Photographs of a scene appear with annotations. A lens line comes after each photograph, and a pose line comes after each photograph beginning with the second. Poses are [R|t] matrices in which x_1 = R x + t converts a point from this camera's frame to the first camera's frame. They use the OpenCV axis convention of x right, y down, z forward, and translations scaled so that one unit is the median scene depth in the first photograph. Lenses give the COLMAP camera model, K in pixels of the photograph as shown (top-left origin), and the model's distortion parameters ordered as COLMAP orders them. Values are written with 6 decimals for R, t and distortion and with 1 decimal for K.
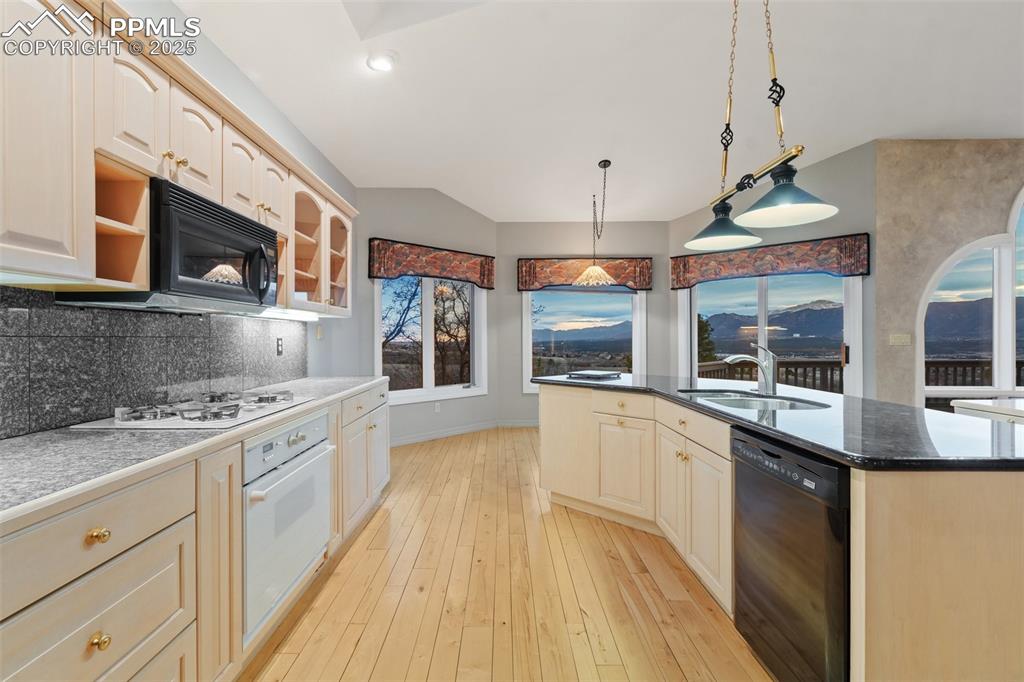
lens RADIAL K [[470.7, 0, 503.1], [0, 470.7, 338.1], [0, 0, 1]] dist [-0.002864, 0.002592]
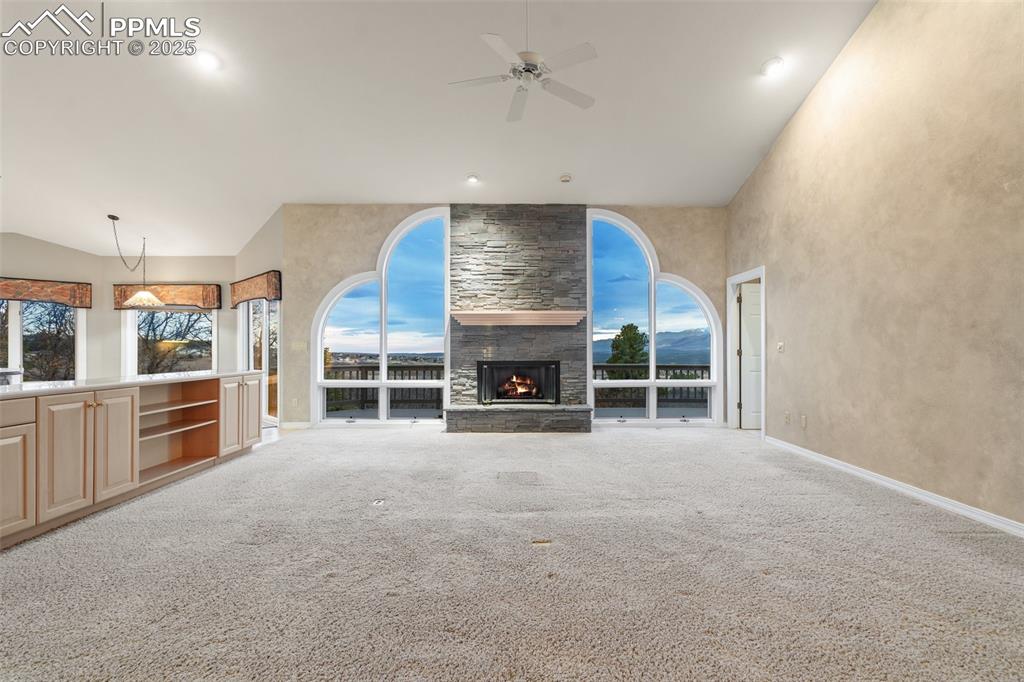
lens RADIAL K [[470.7, 0, 519.1], [0, 470.7, 345.6], [0, 0, 1]] dist [-0.002864, 0.002592]
pose [[0.999768, -0.000227, 0.021531, 1.464225], [0.000353, 0.999983, -0.005831, 0.009616], [-0.021529, 0.005837, 0.999751, -0.413536]]
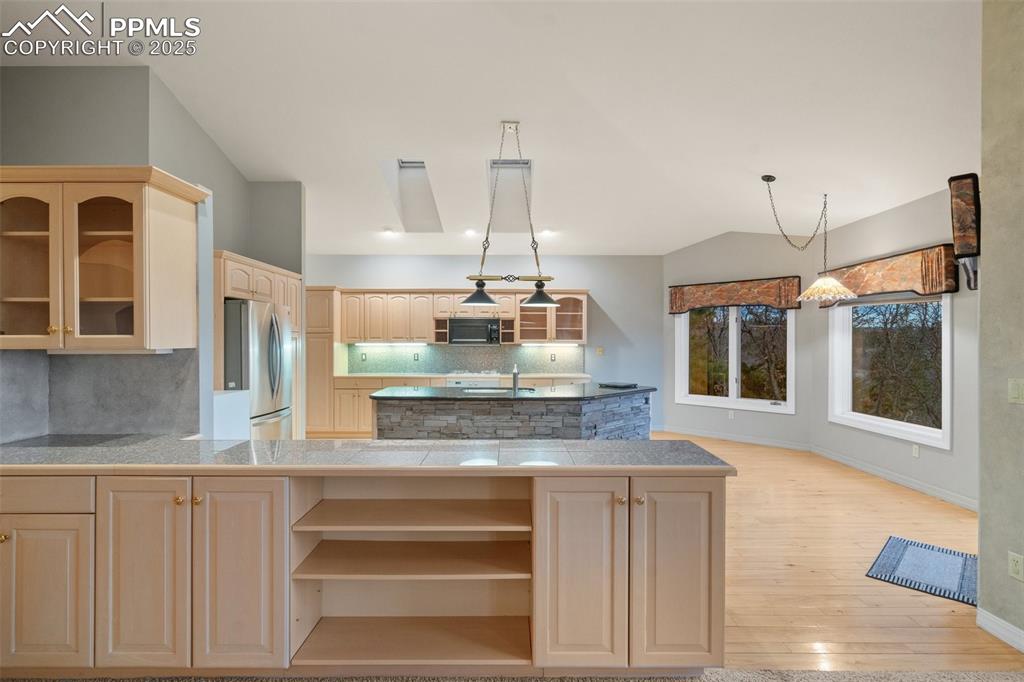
lens RADIAL K [[493.2, 0, 512.0], [0, 493.2, 340.3], [0, 0, 1]] dist [0.001112, -0.000719]
pose [[0.013913, -0.001661, -0.999902, 1.295377], [-0.005994, 0.999981, -0.001744, -0.041498], [0.999885, 0.006018, 0.013903, 0.506683]]
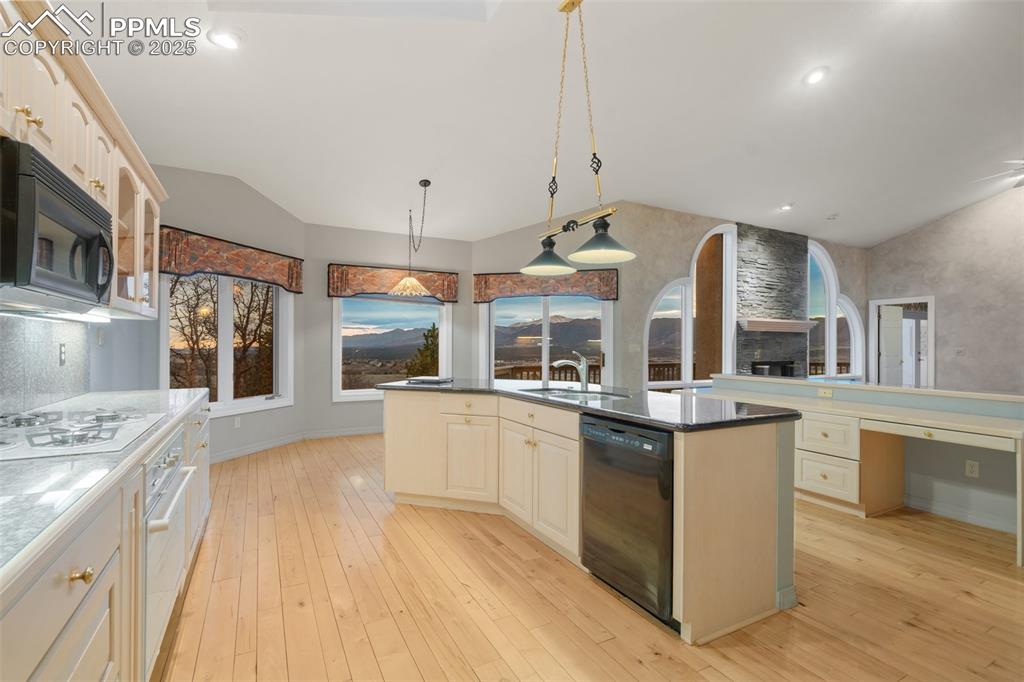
lens RADIAL K [[470.7, 0, 502.8], [0, 470.7, 342.8], [0, 0, 1]] dist [-0.002864, 0.002592]
pose [[0.882399, 0.009531, 0.470404, -0.139221], [-0.006737, 0.999948, -0.007622, -0.000389], [-0.470453, 0.003557, 0.882418, -0.027068]]
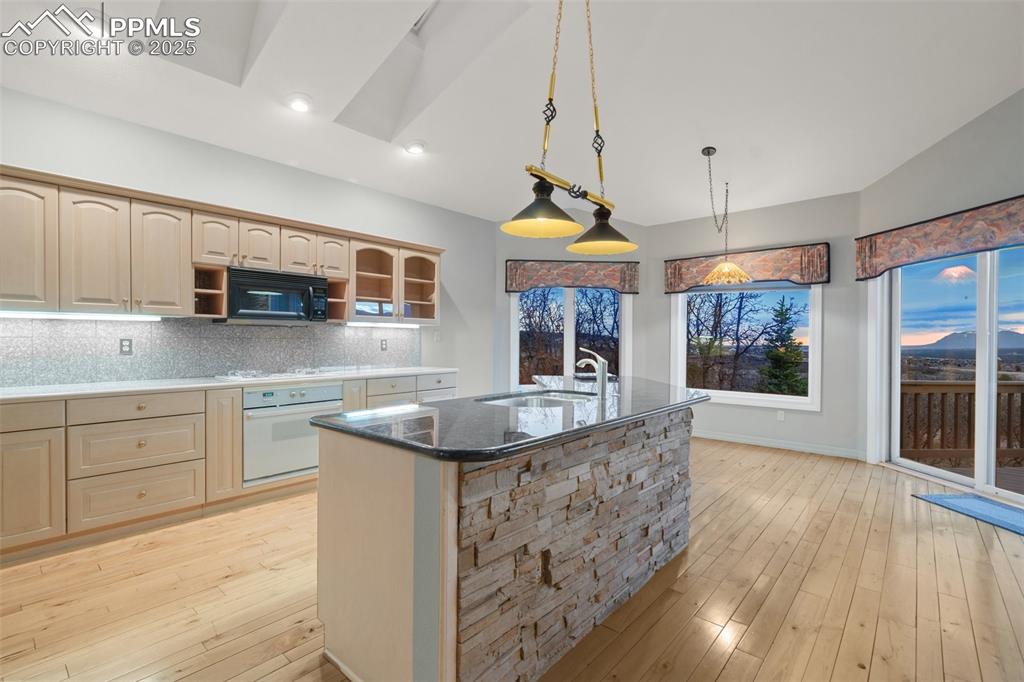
lens RADIAL K [[470.7, 0, 505.3], [0, 470.7, 341.7], [0, 0, 1]] dist [-0.002864, 0.002592]
pose [[0.754707, 0.009319, -0.655995, 0.557541], [-0.008594, 0.999954, 0.004318, -0.002314], [0.656005, 0.002379, 0.754752, 0.058828]]
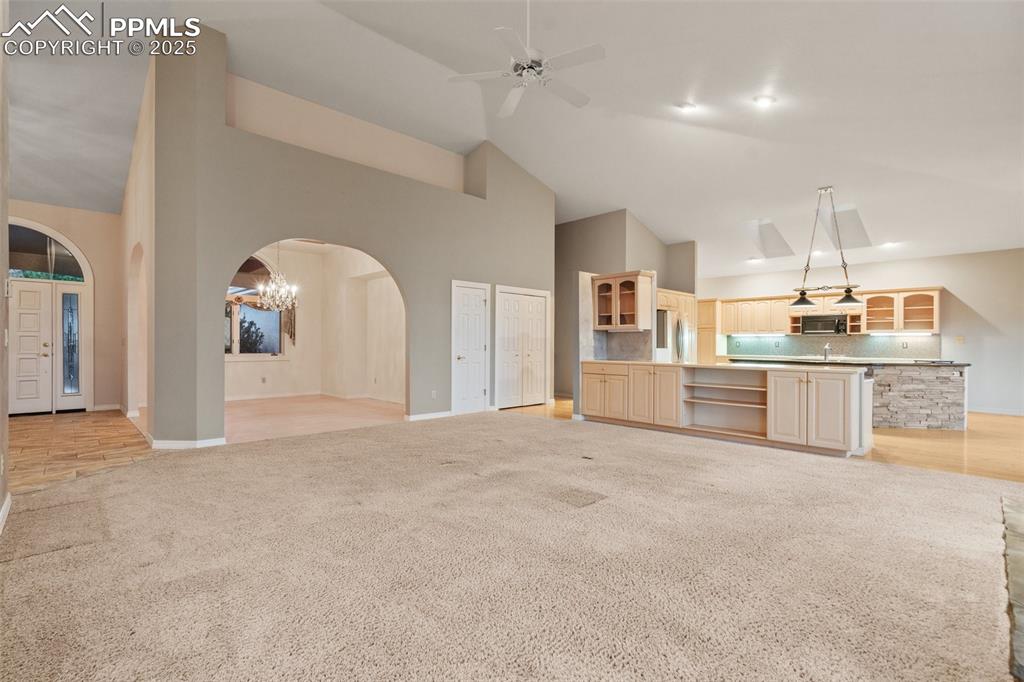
lens RADIAL K [[470.7, 0, 501.3], [0, 470.7, 346.8], [0, 0, 1]] dist [-0.002864, 0.002592]
pose [[-0.718696, 0.001455, -0.695323, 2.088438], [-0.007695, 0.999920, 0.010046, 0.011020], [0.695282, 0.012570, -0.718627, 0.887198]]
